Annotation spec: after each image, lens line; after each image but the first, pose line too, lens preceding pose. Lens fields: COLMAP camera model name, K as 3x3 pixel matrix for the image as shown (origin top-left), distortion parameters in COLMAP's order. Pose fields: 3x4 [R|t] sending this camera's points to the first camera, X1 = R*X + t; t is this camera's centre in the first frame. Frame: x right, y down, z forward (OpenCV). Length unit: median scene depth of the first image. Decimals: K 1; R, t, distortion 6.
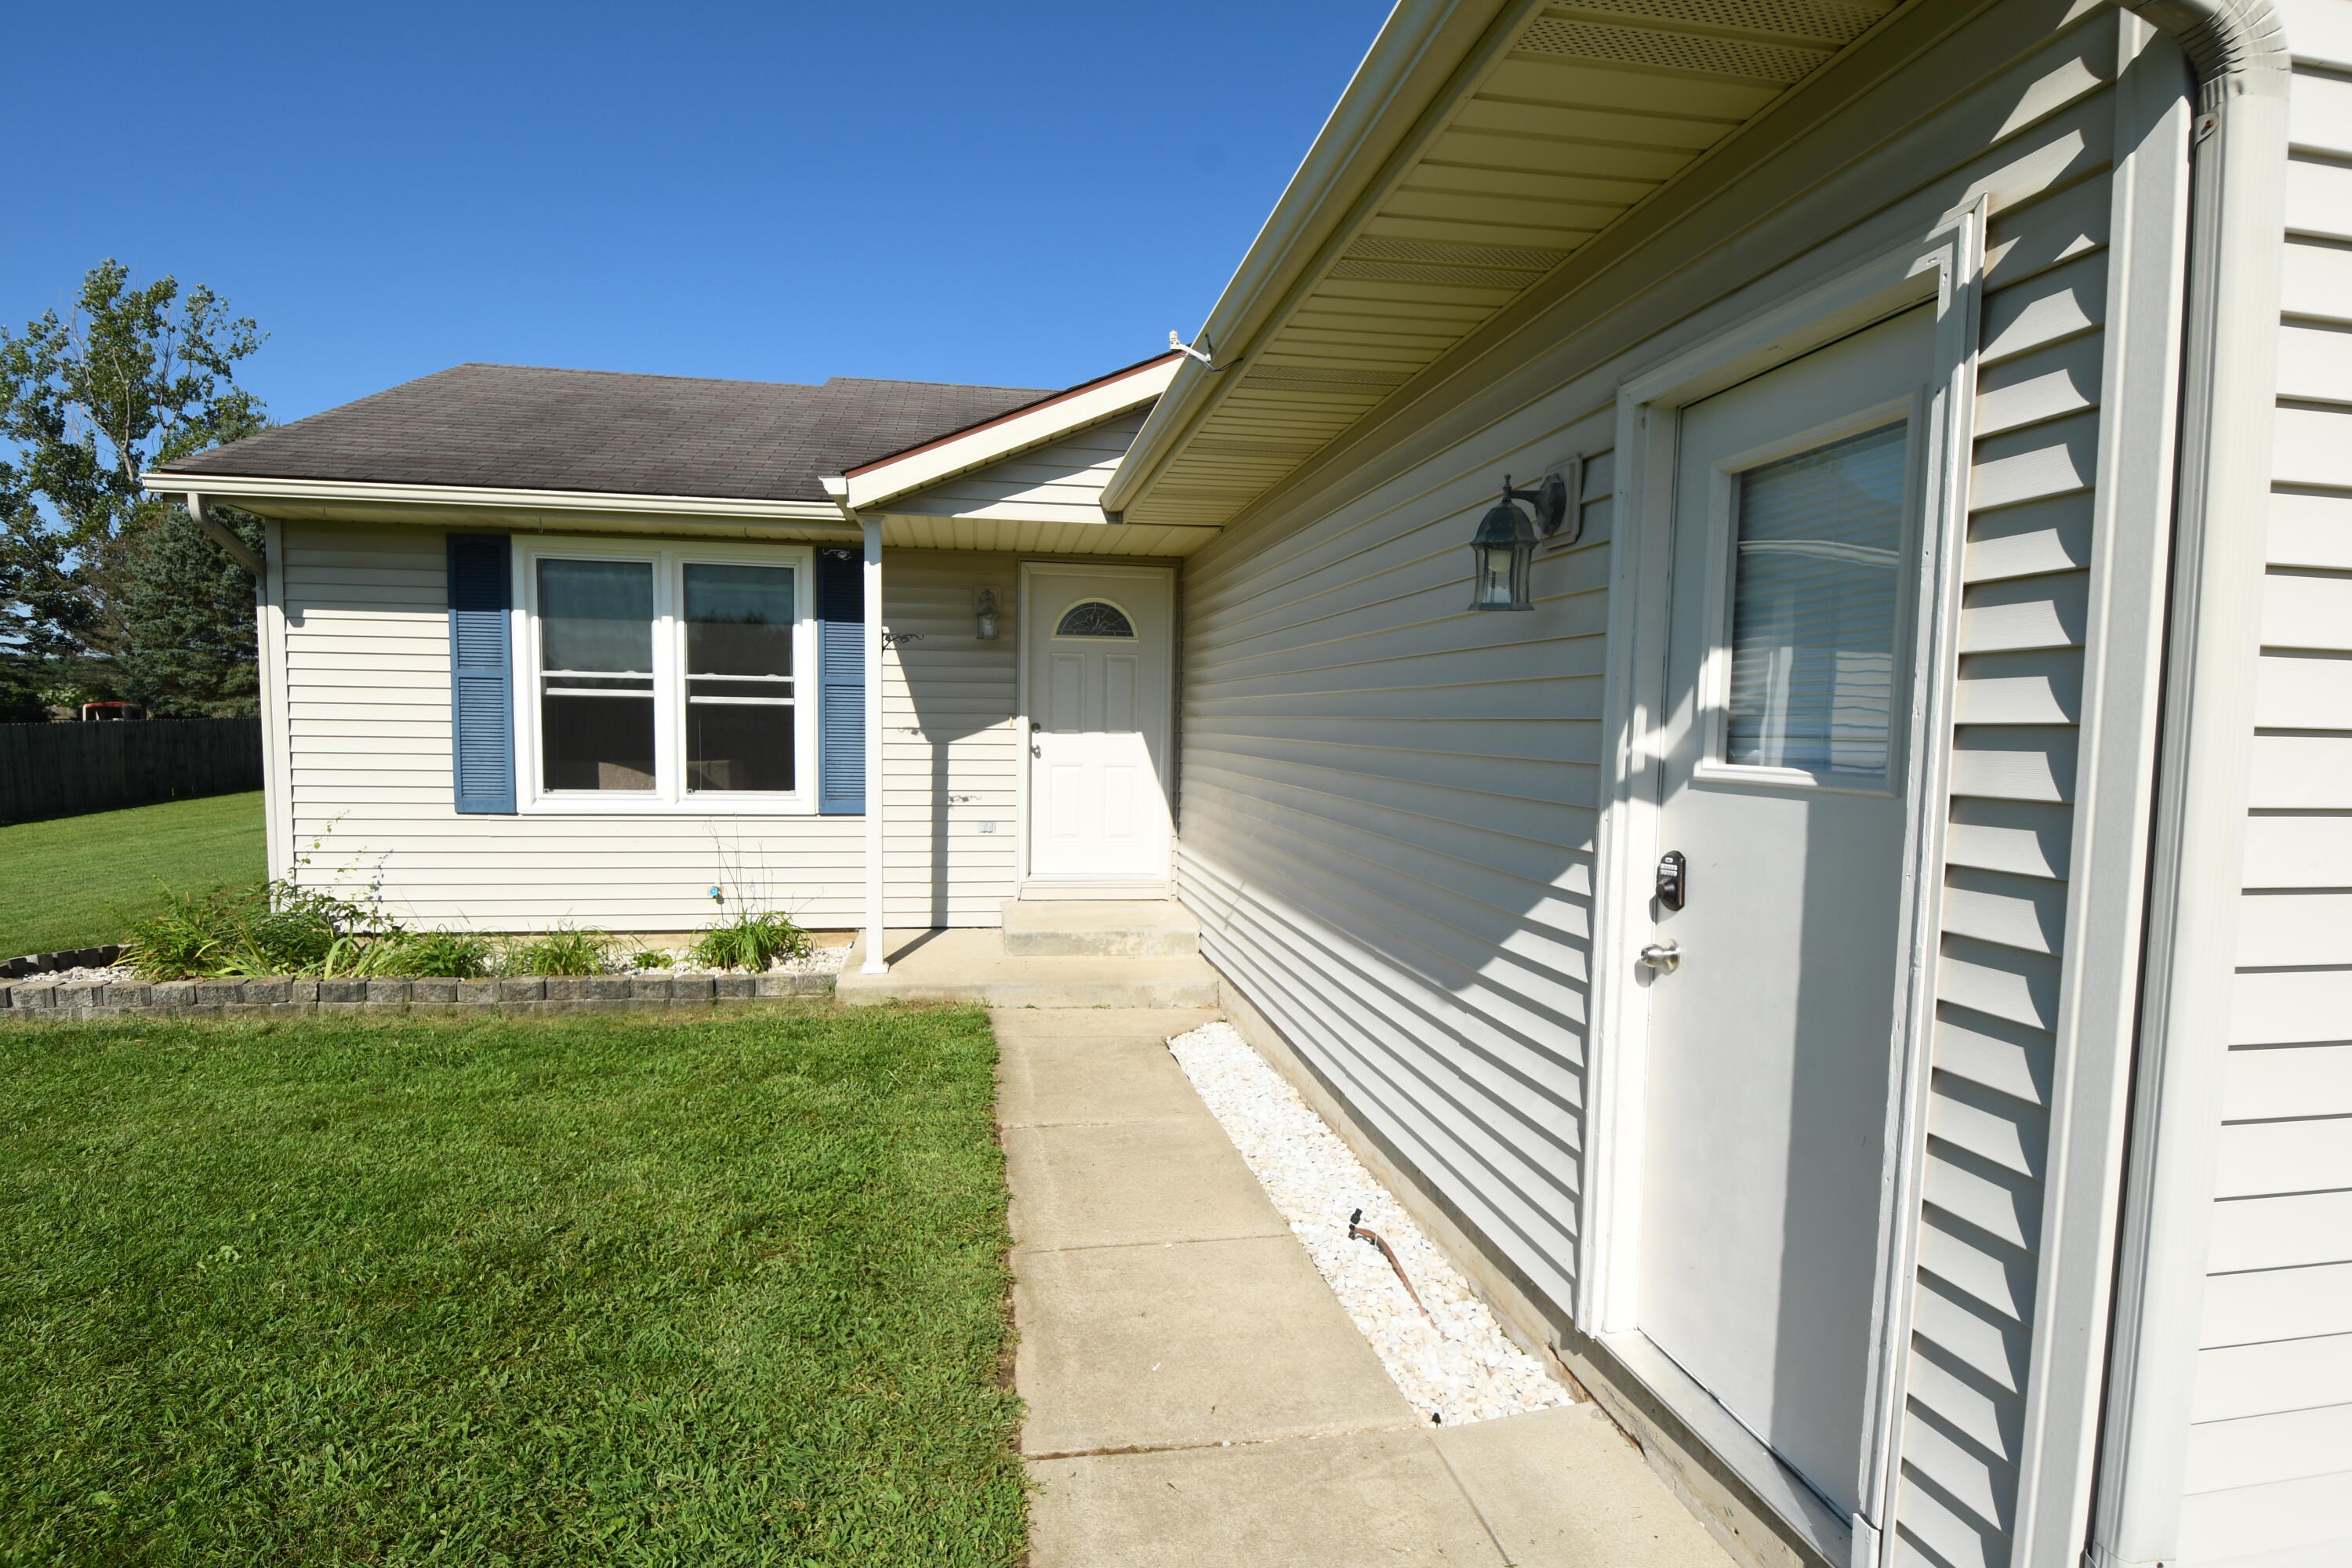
lens RADIAL K [[1195.4, 0, 1188.4], [0, 1195.4, 862.6], [0, 0, 1]] dist [-0.030529, -0.000433]
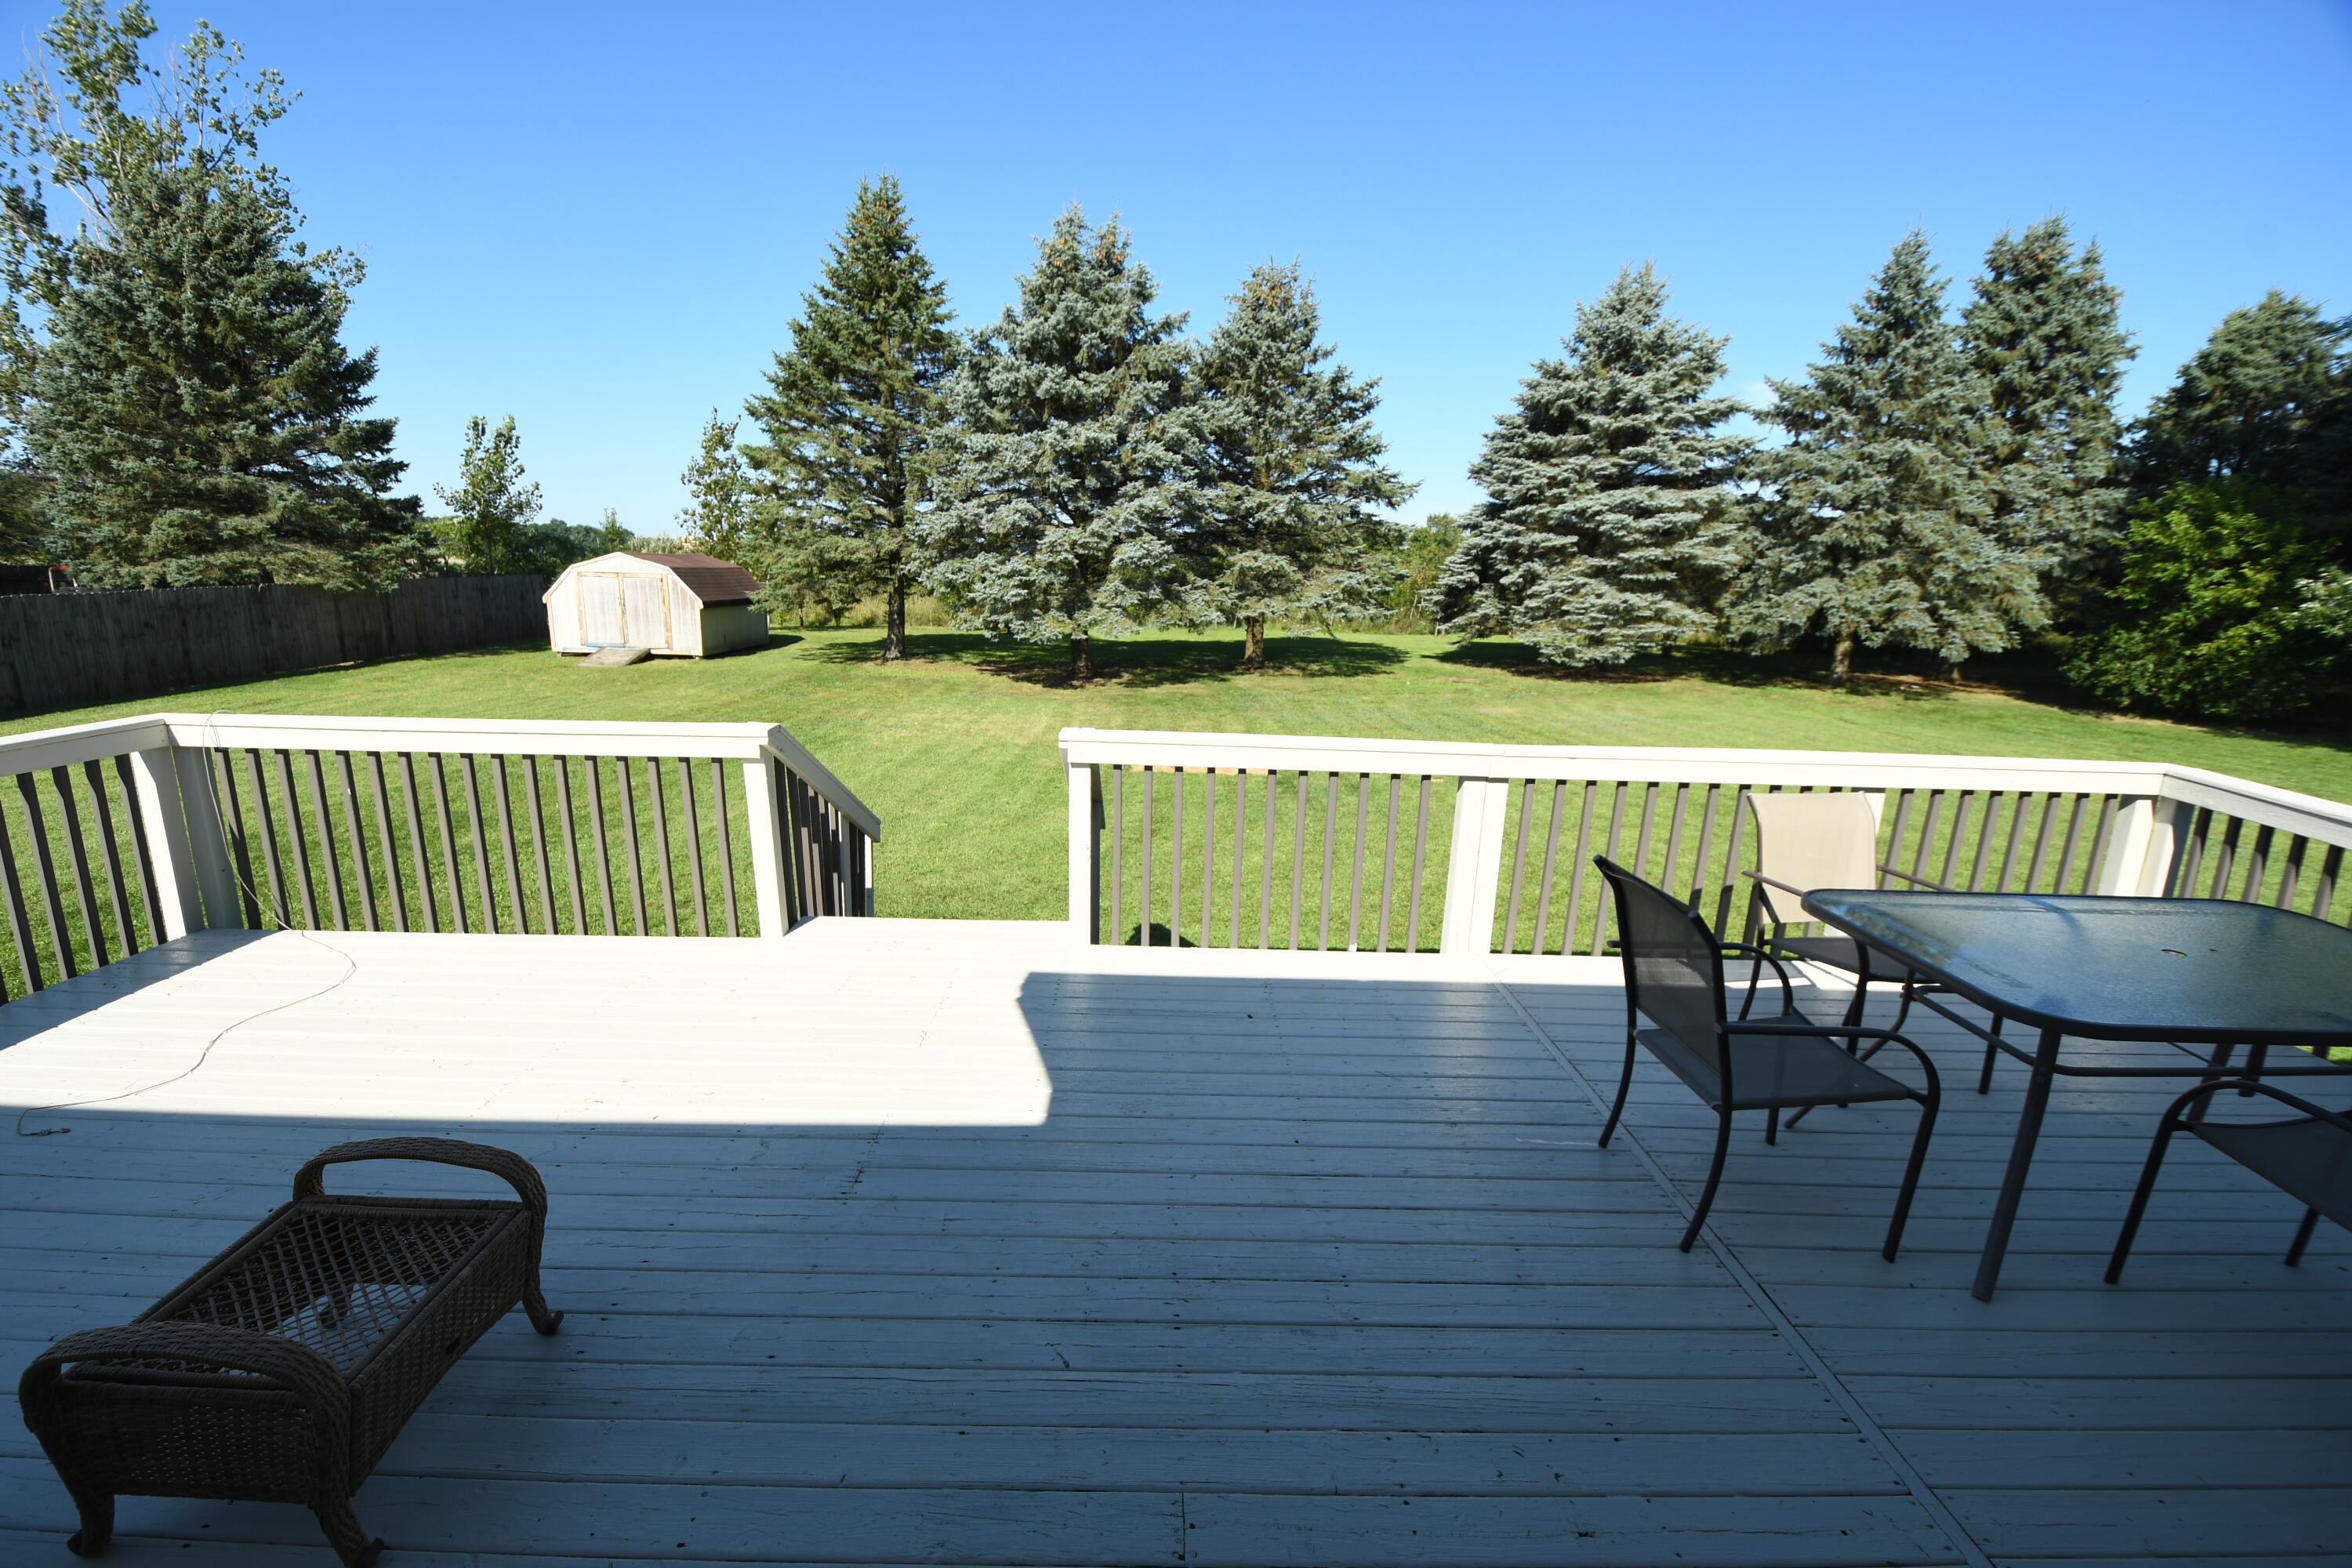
lens RADIAL K [[1035.8, 0, 1170.8], [0, 1035.8, 828.7], [0, 0, 1]] dist [-0.005929, -0.012144]
pose [[0.987405, 0.039228, -0.153271, -0.084222], [-0.020003, 0.991953, 0.125013, -0.056467], [0.156942, -0.120373, 0.980245, 0.392693]]
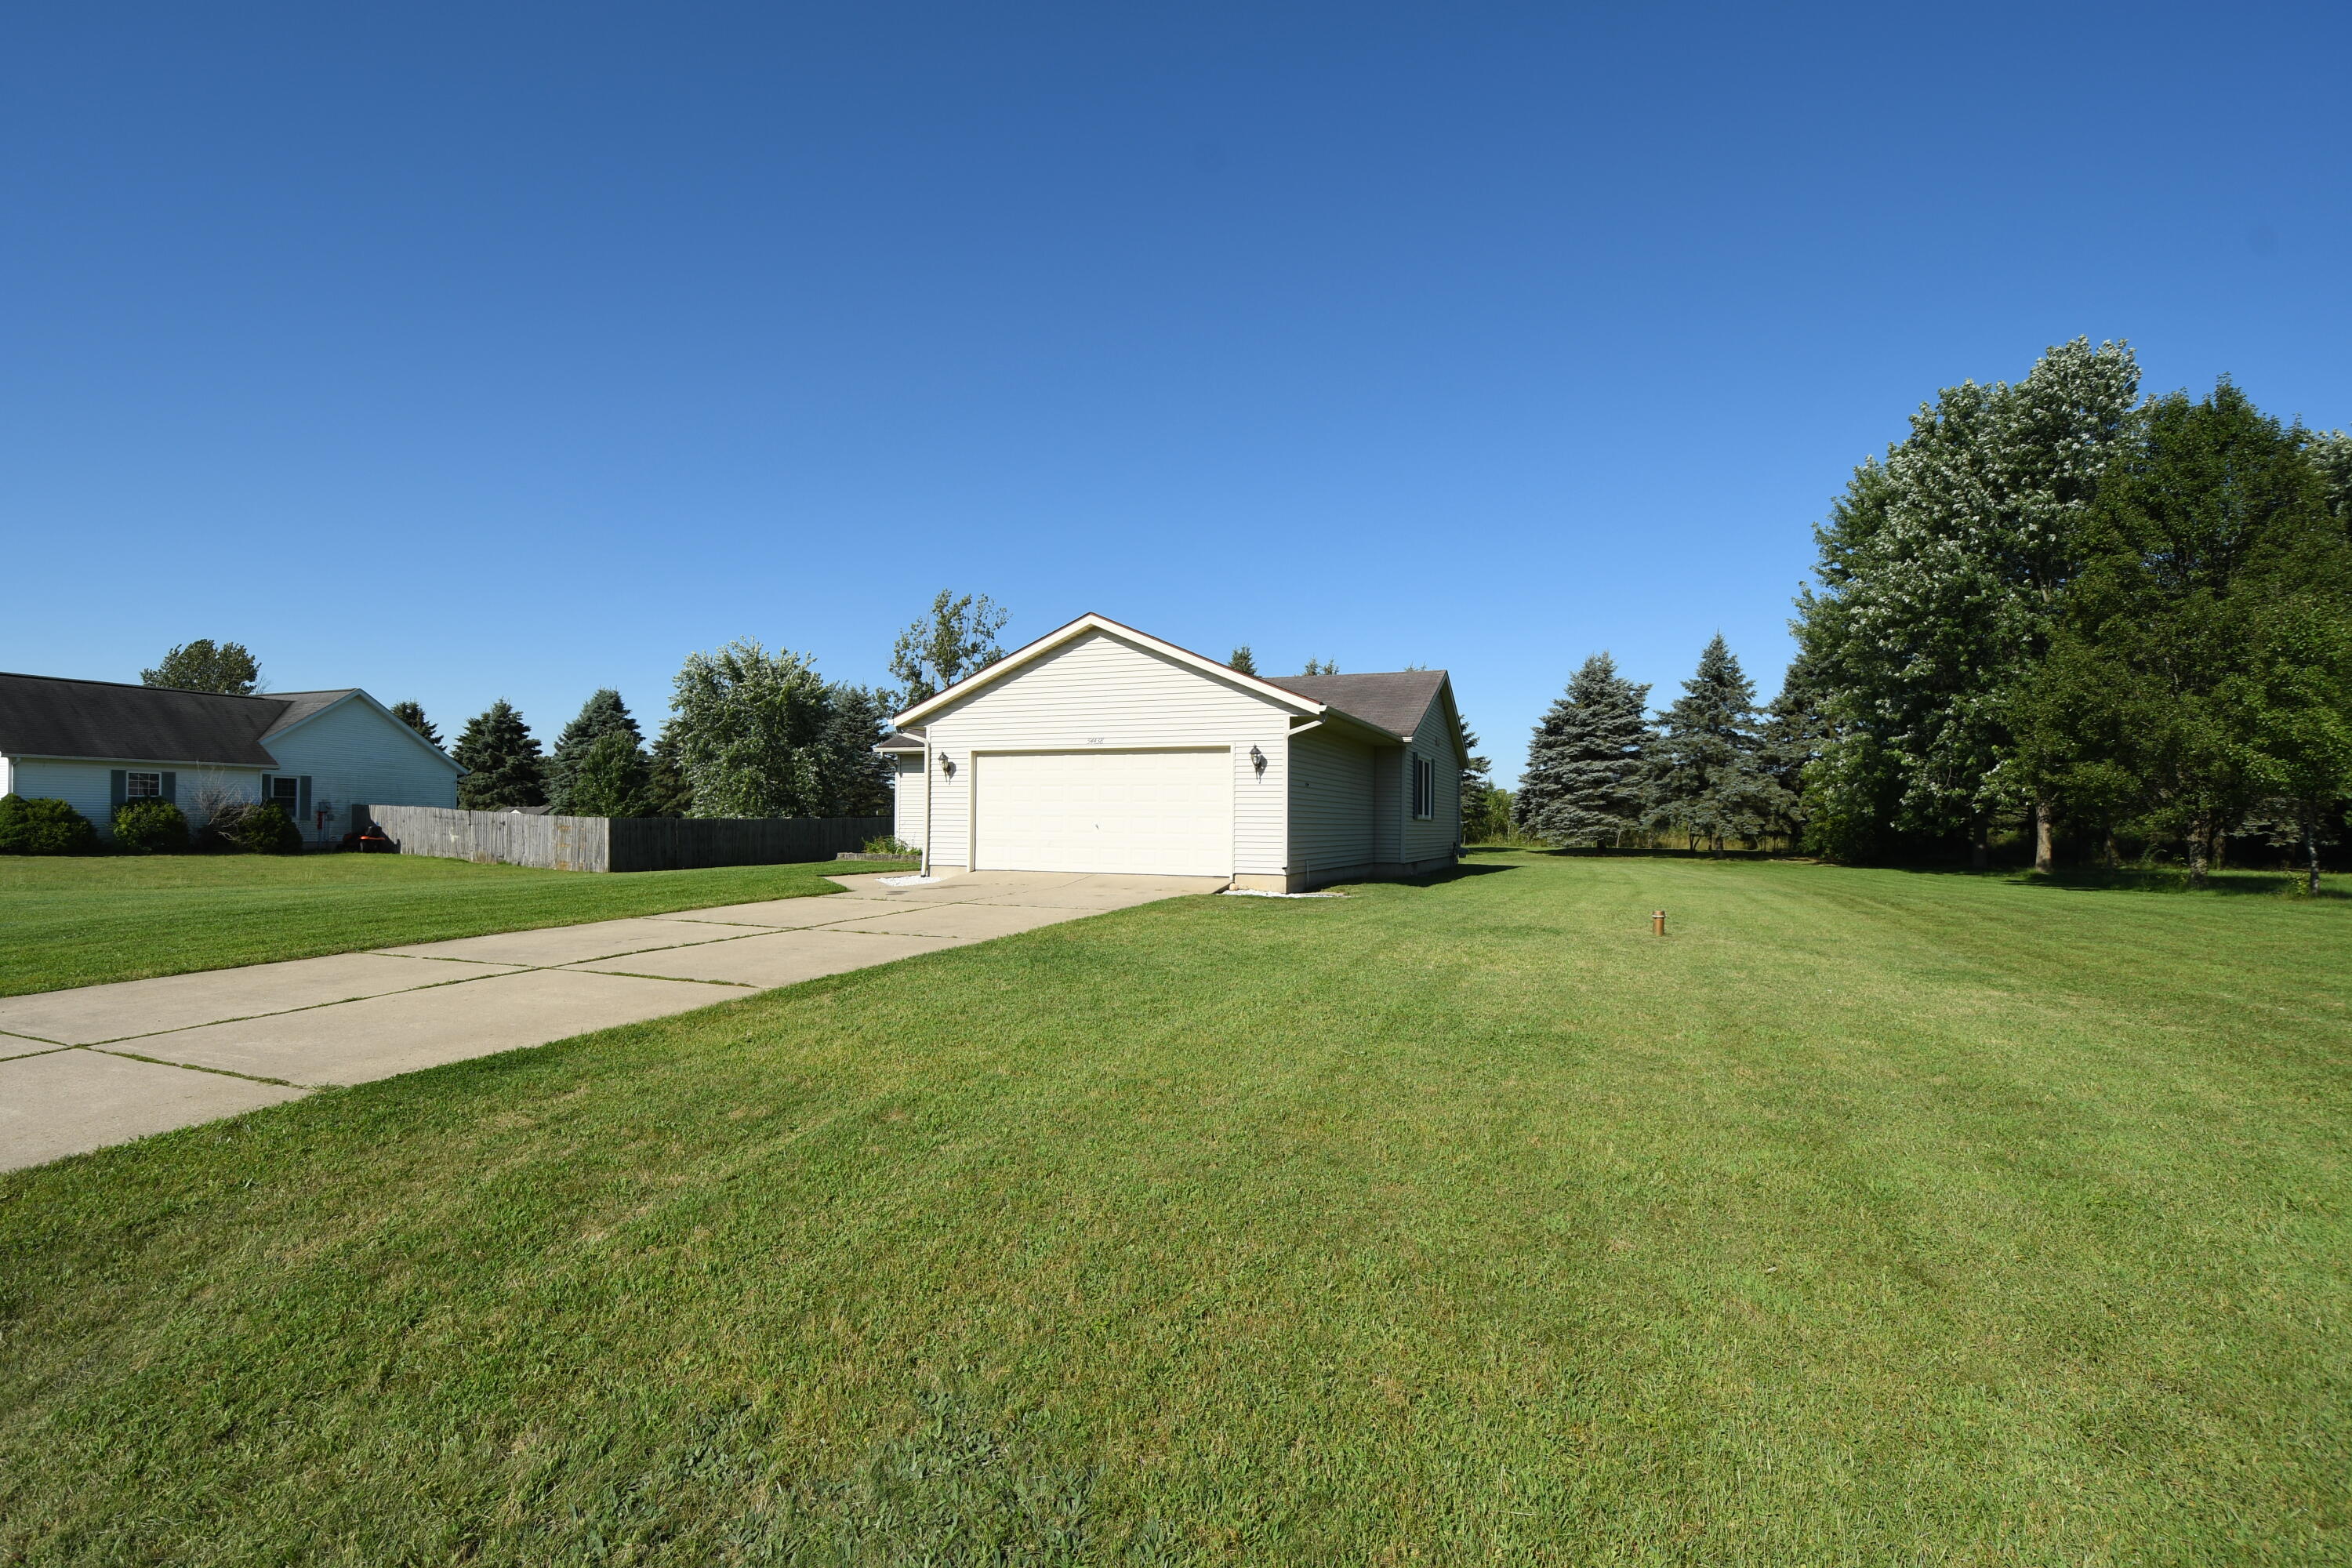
lens RADIAL K [[1116.9, 0, 1165.8], [0, 1116.9, 790.0], [0, 0, 1]] dist [-0.002423, 0.000117]
pose [[0.844510, -0.033991, -0.534460, 0.381961], [-0.050182, 0.988570, -0.142165, 0.065823], [0.533184, 0.146880, 0.833152, -0.328958]]
